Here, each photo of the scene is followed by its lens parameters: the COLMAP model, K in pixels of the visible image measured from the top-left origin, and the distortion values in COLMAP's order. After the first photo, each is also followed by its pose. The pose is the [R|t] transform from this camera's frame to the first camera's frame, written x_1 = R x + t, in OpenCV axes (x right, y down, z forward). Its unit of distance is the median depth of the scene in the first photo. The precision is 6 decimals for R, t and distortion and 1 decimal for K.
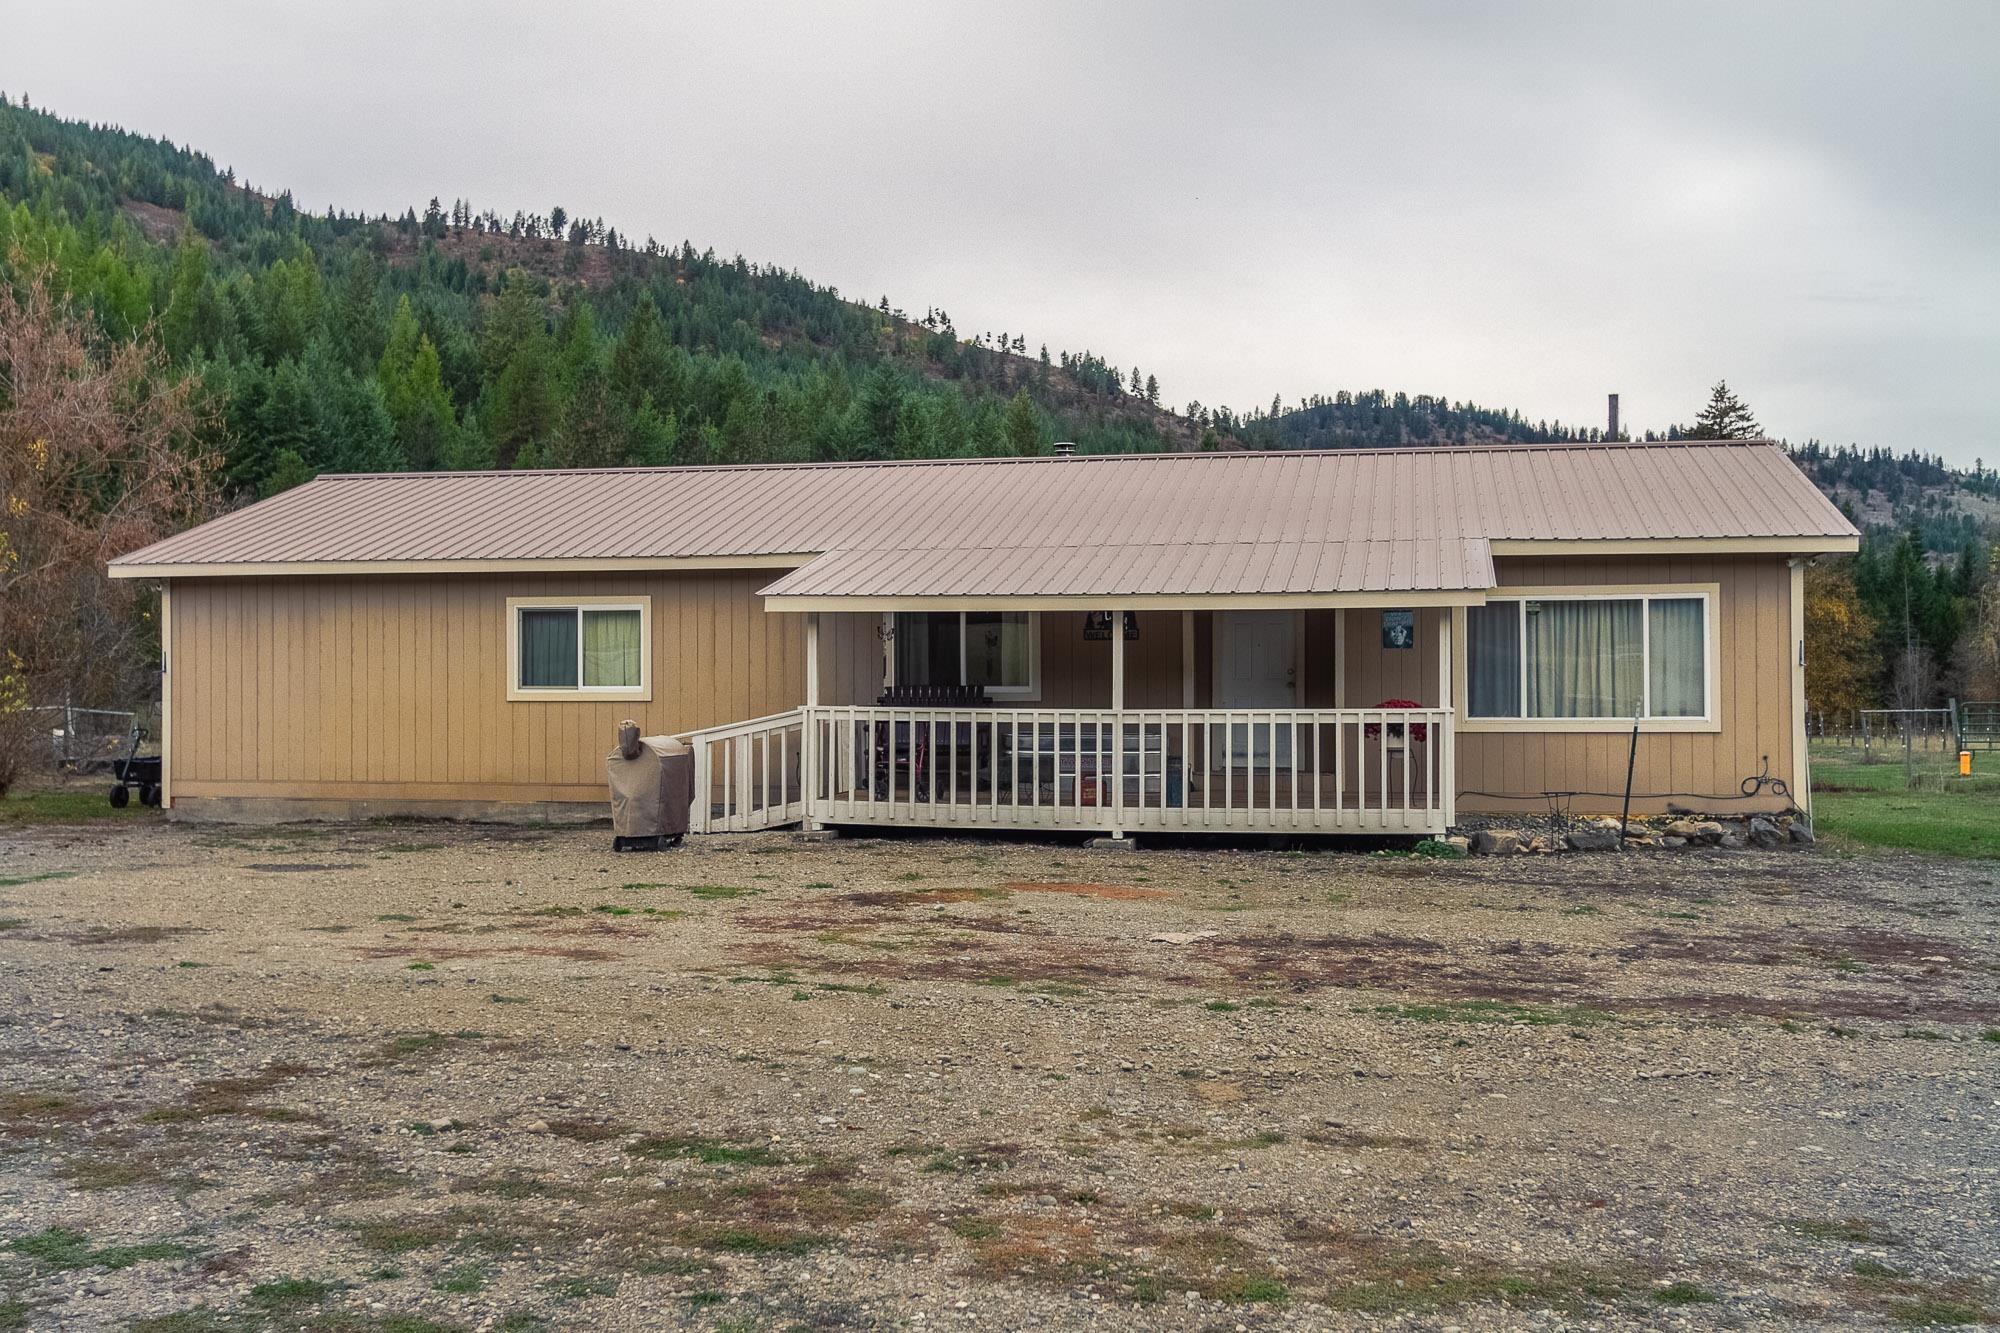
lens RADIAL K [[1949.9, 0, 958.7], [0, 1949.9, 642.9], [0, 0, 1]] dist [0.017392, 0.000000]
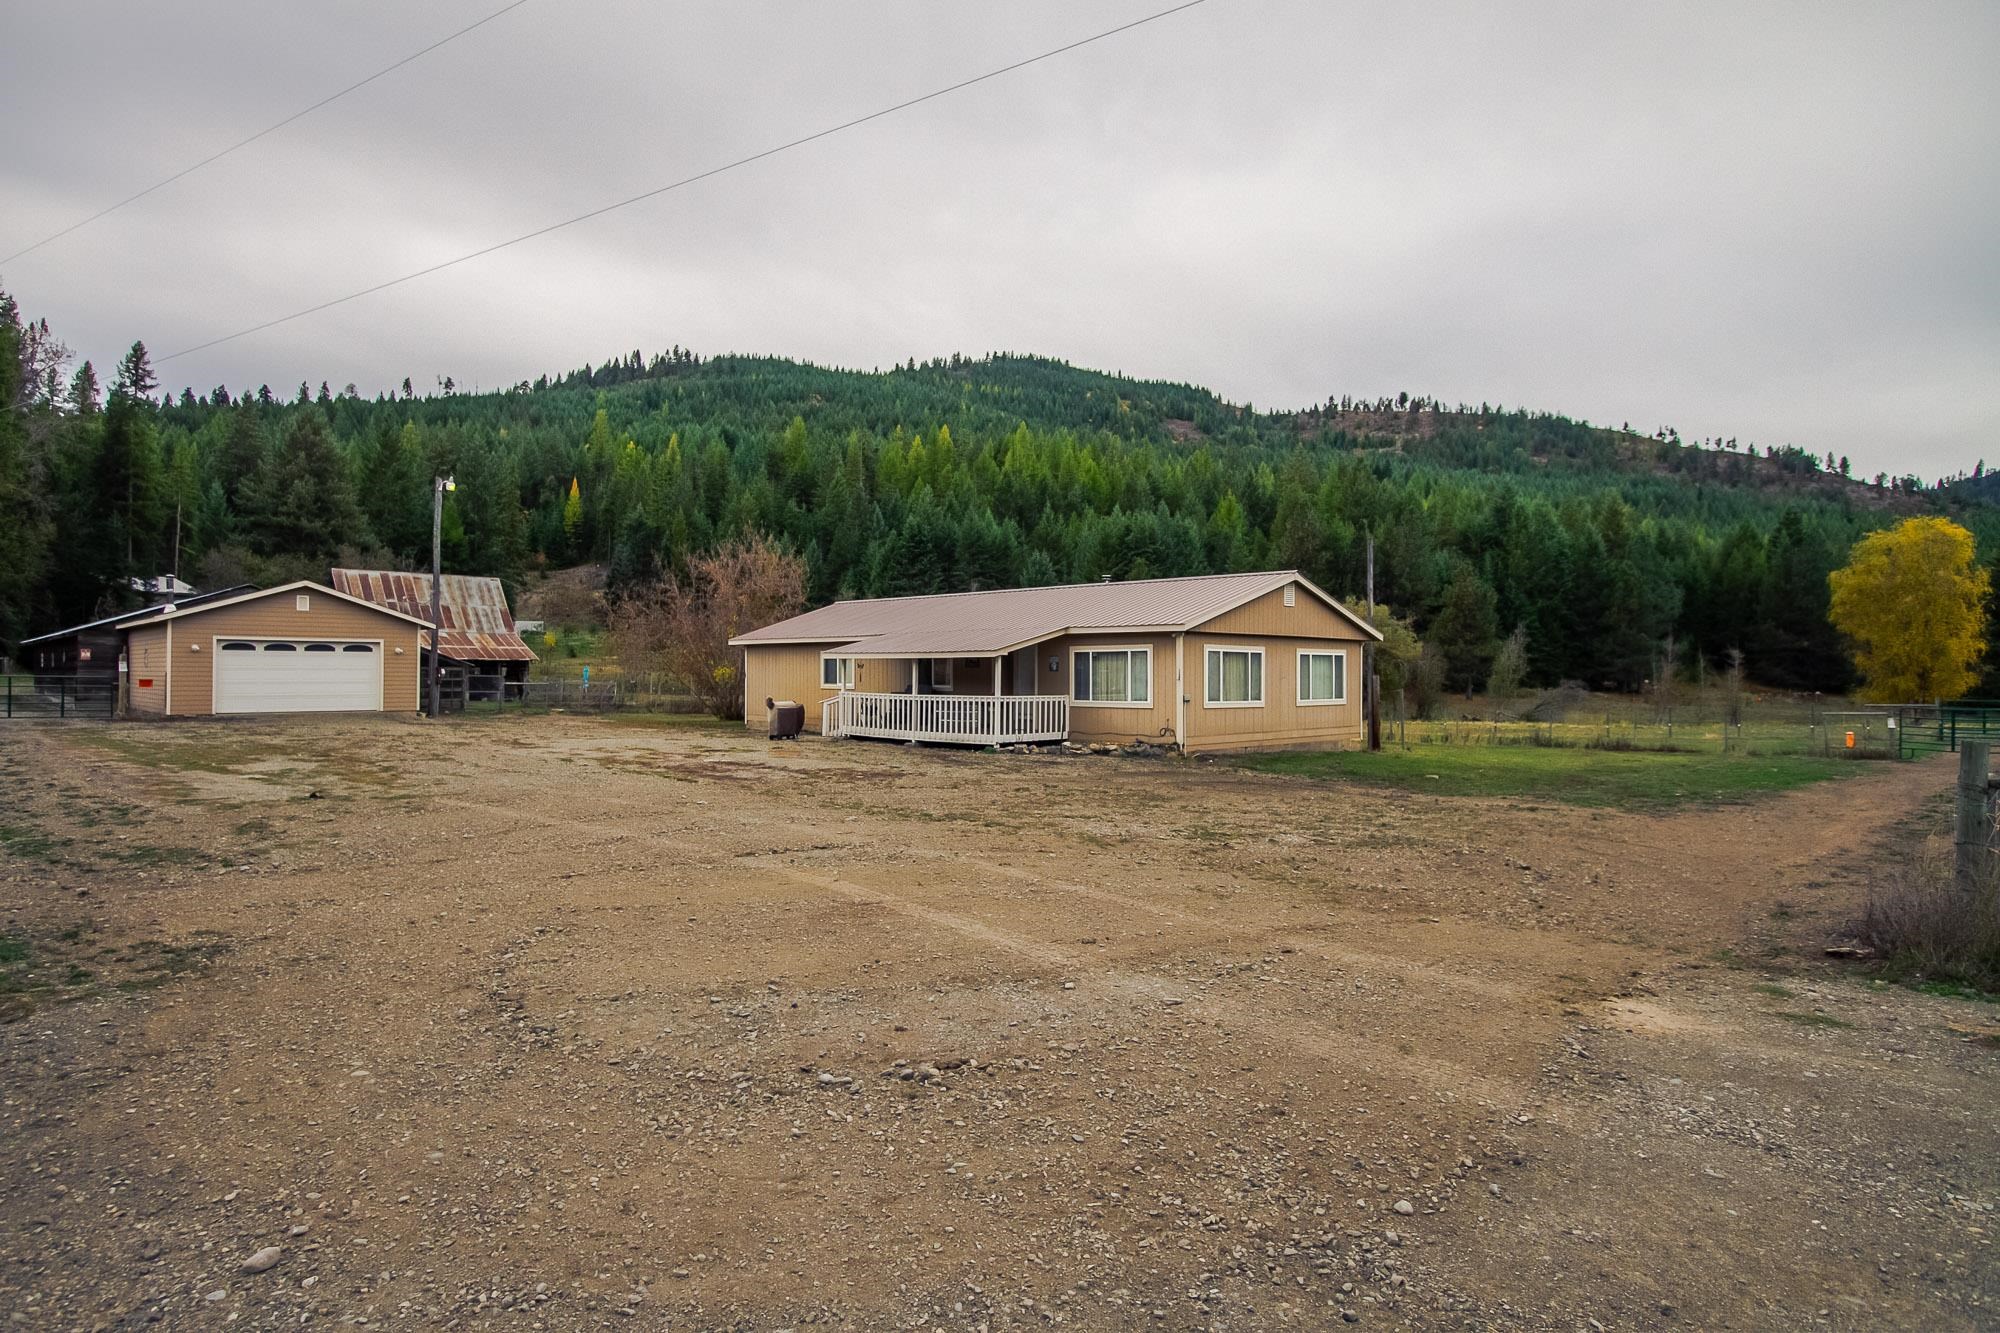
lens RADIAL K [[1141.6, 0, 998.4], [0, 1141.6, 664.8], [0, 0, 1]] dist [-0.007941, 0.005285]
pose [[0.834066, 0.000597, -0.551664, 0.332148], [0.006194, 0.999926, 0.010448, -0.007431], [0.551630, -0.012131, 0.834001, -0.080926]]
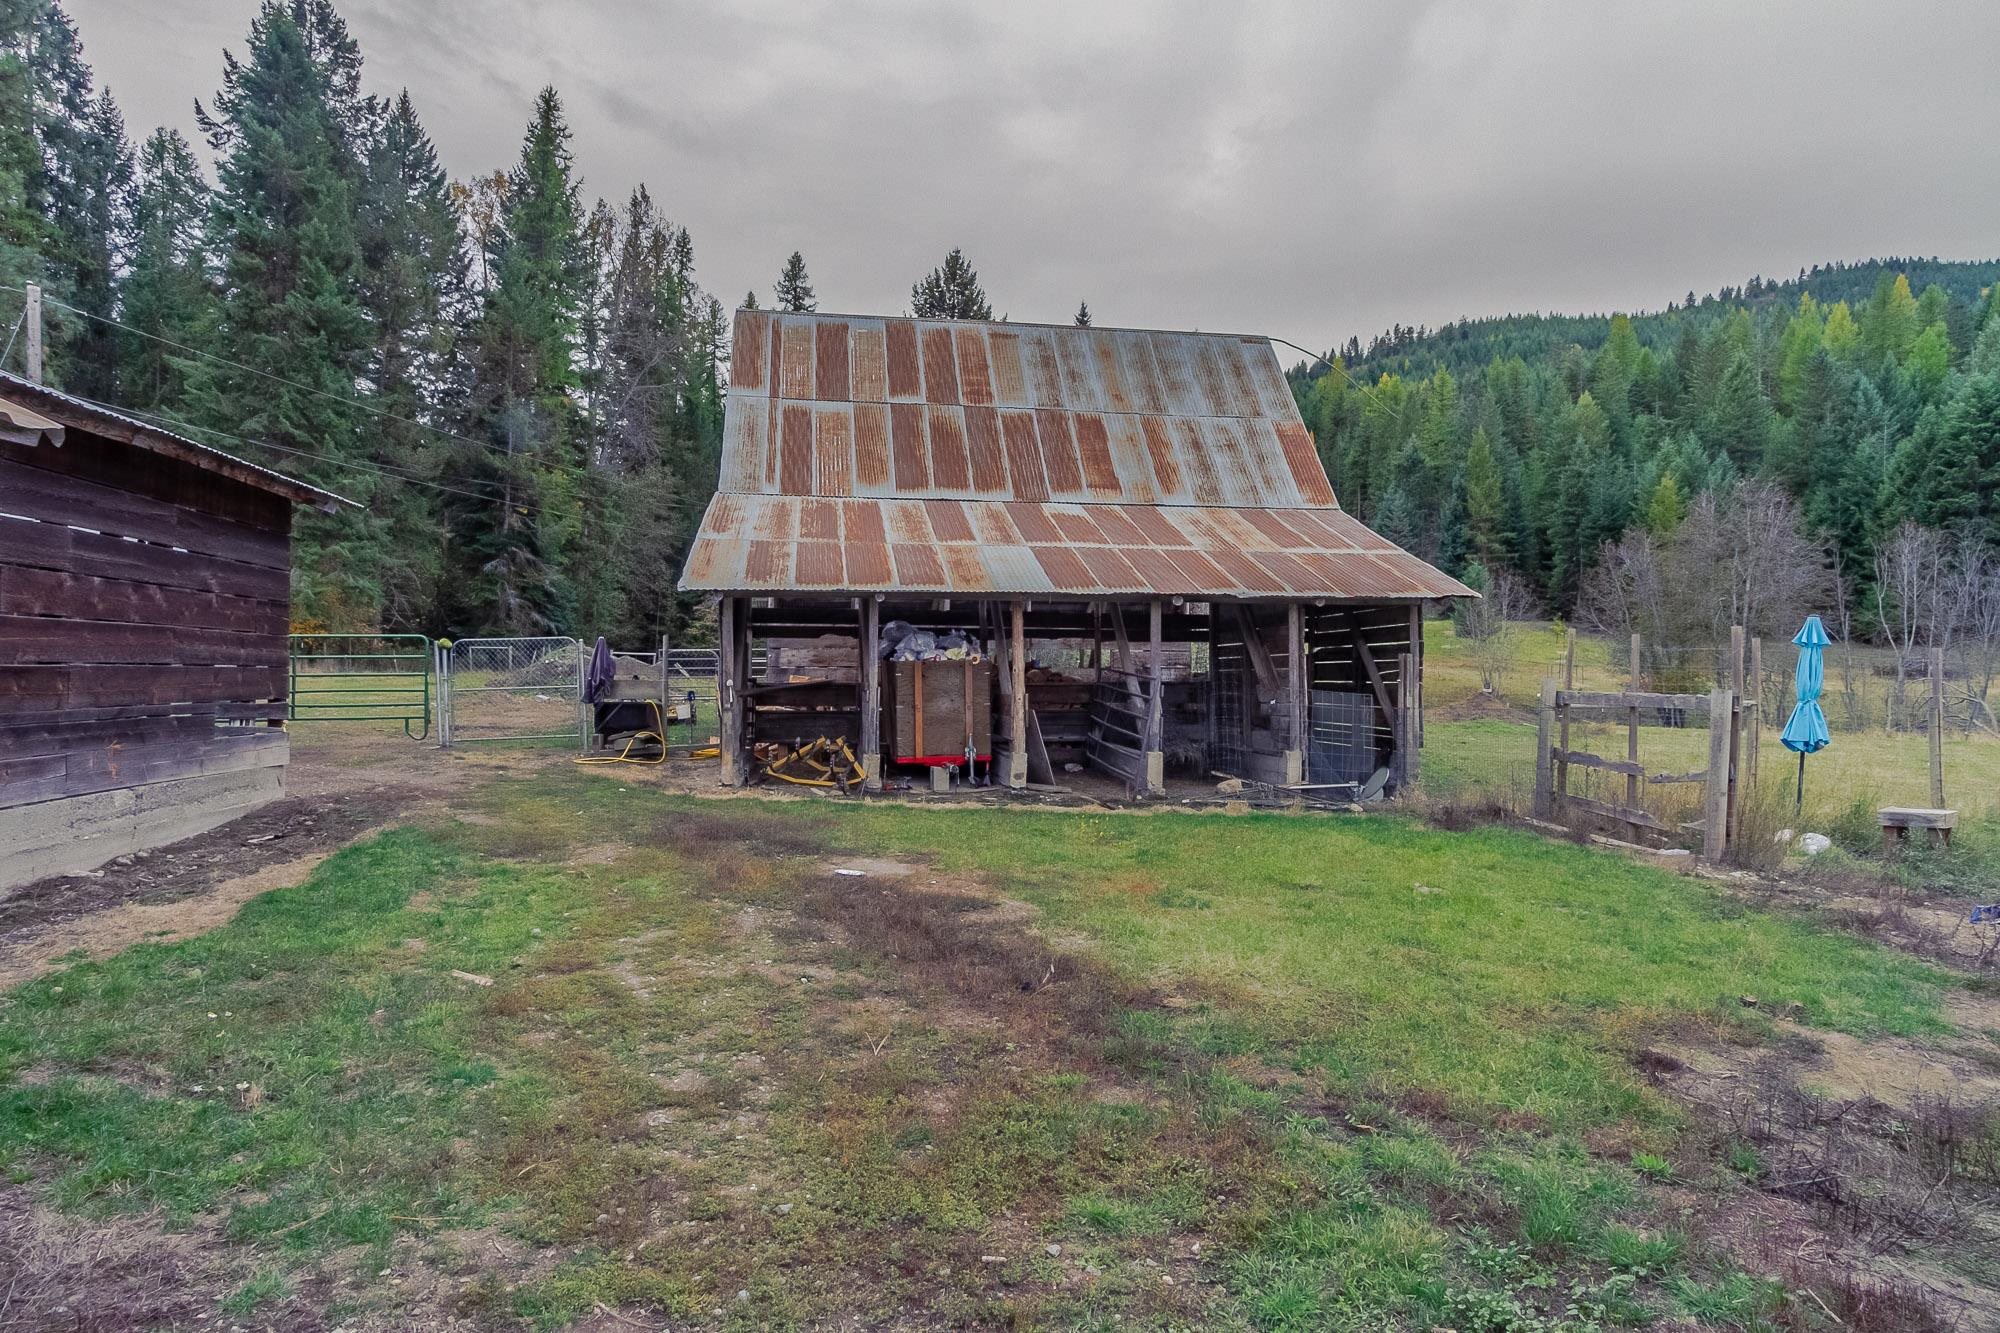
lens RADIAL K [[1087.3, 0, 999.3], [0, 1087.3, 674.7], [0, 0, 1]] dist [0.008703, 0.000821]
pose [[0.367769, 0.001398, -0.929916, -0.533849], [0.014507, 0.999869, 0.007241, 0.010530], [0.929804, -0.016154, 0.367701, 0.458922]]
